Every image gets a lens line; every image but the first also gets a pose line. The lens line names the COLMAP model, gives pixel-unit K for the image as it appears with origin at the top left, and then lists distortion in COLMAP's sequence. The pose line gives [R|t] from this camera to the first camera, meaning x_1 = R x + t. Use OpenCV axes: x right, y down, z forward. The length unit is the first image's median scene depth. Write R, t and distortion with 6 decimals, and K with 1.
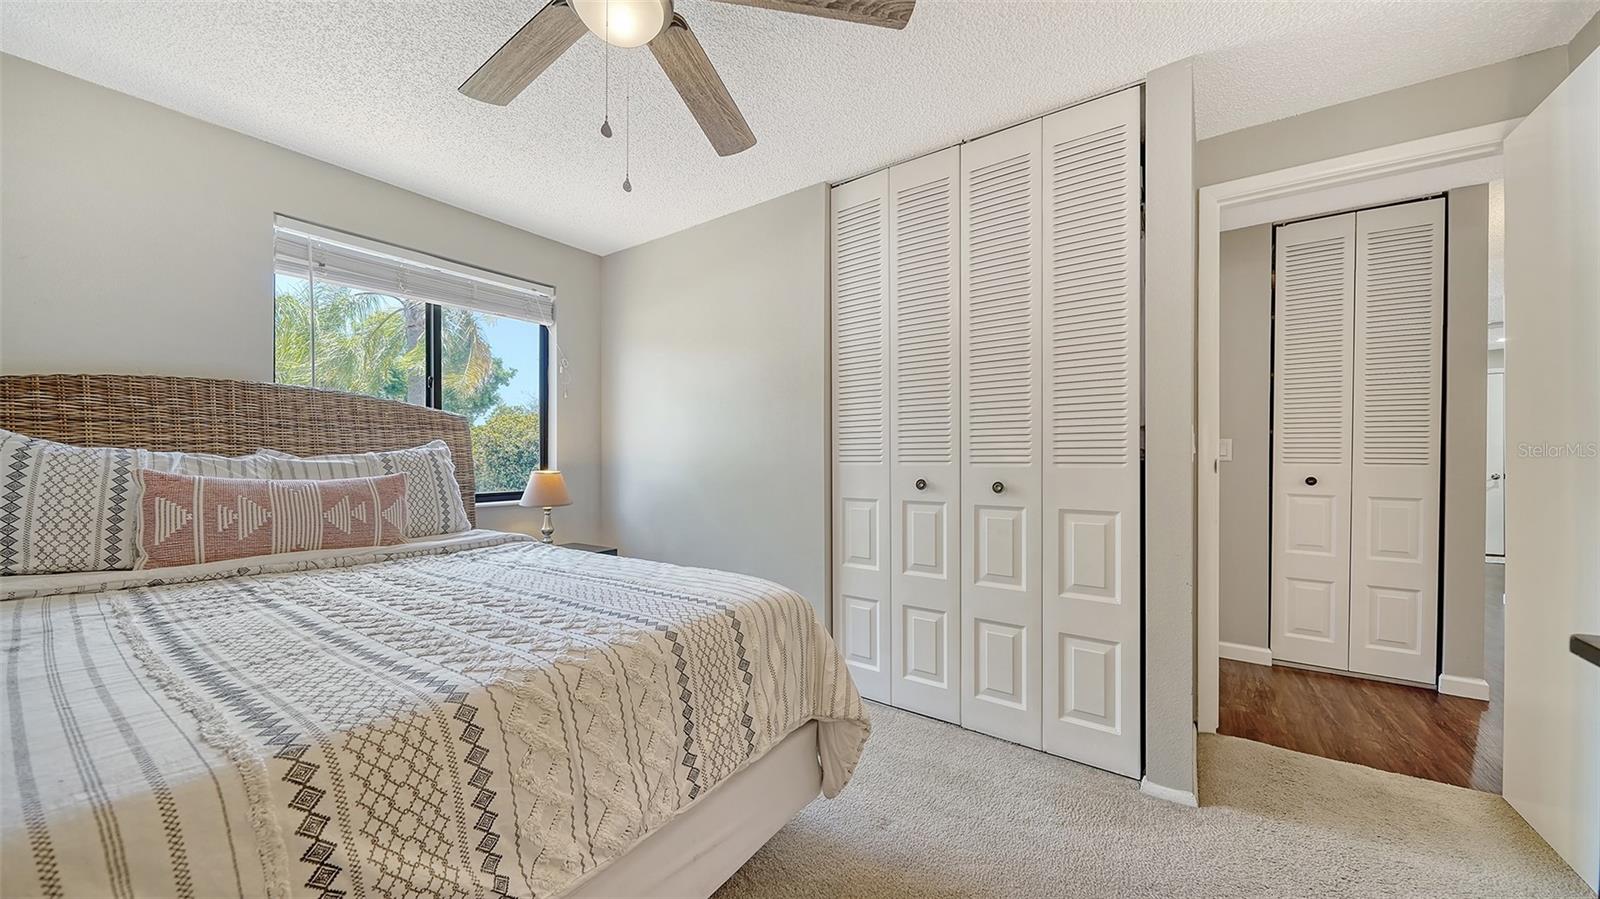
lens RADIAL K [[561.7, 0, 798.4], [0, 561.7, 451.3], [0, 0, 1]] dist [-0.000984, -0.000475]
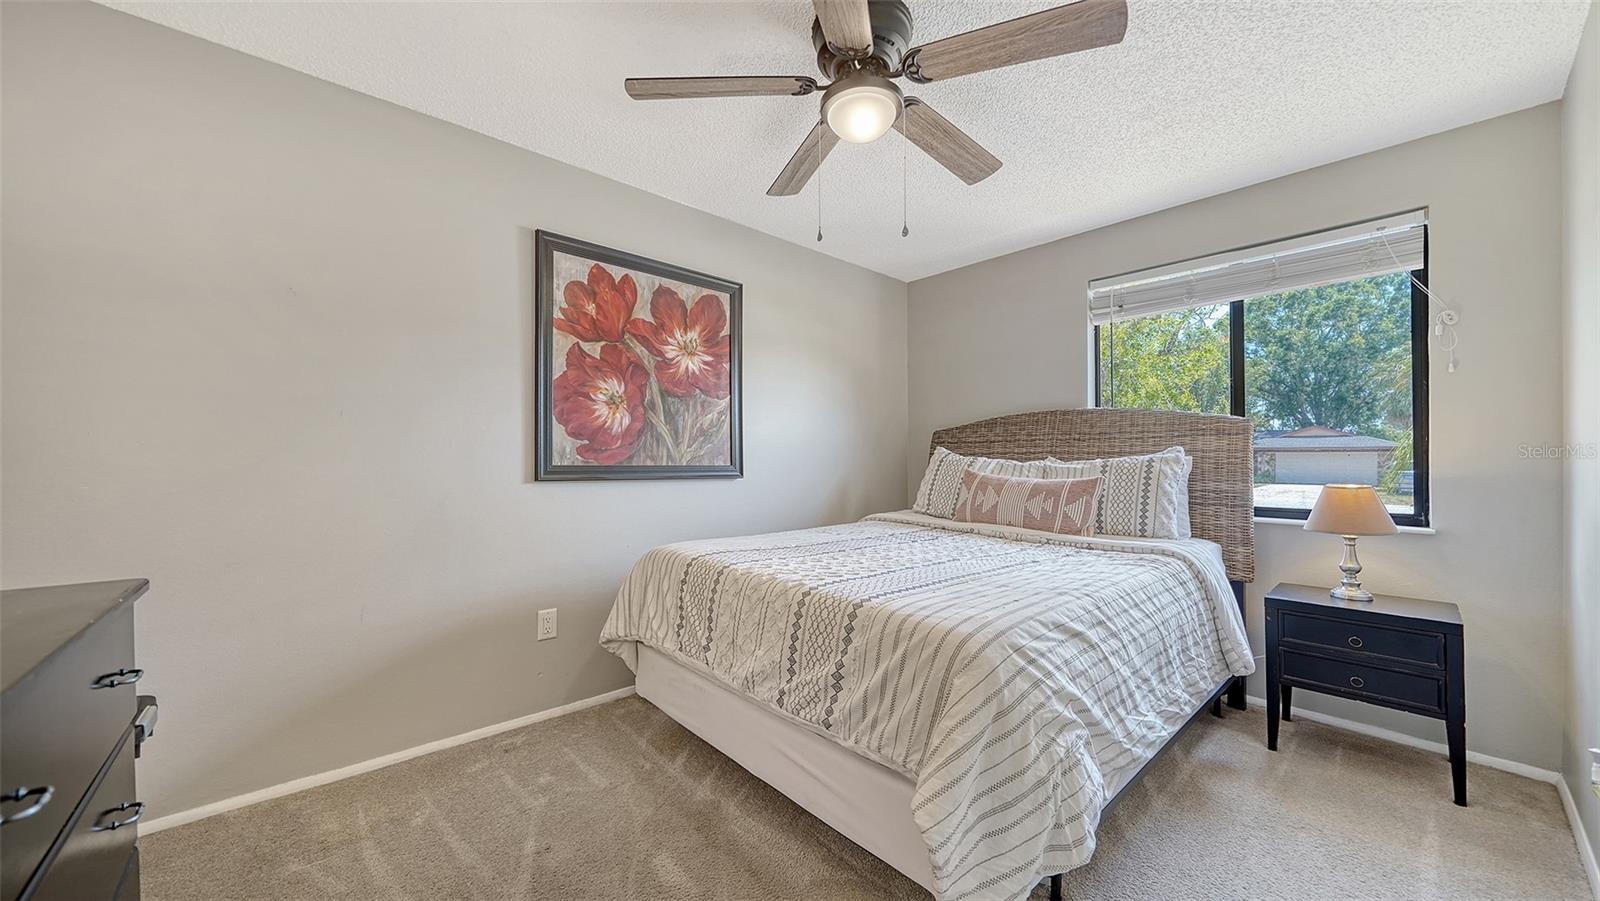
lens RADIAL K [[565.6, 0, 802.9], [0, 565.6, 459.8], [0, 0, 1]] dist [-0.006473, -0.000104]
pose [[-0.227080, -0.001257, -0.973875, 0.583530], [0.001967, 0.999997, -0.001750, 0.004762], [0.973874, -0.002313, -0.227077, 0.691216]]
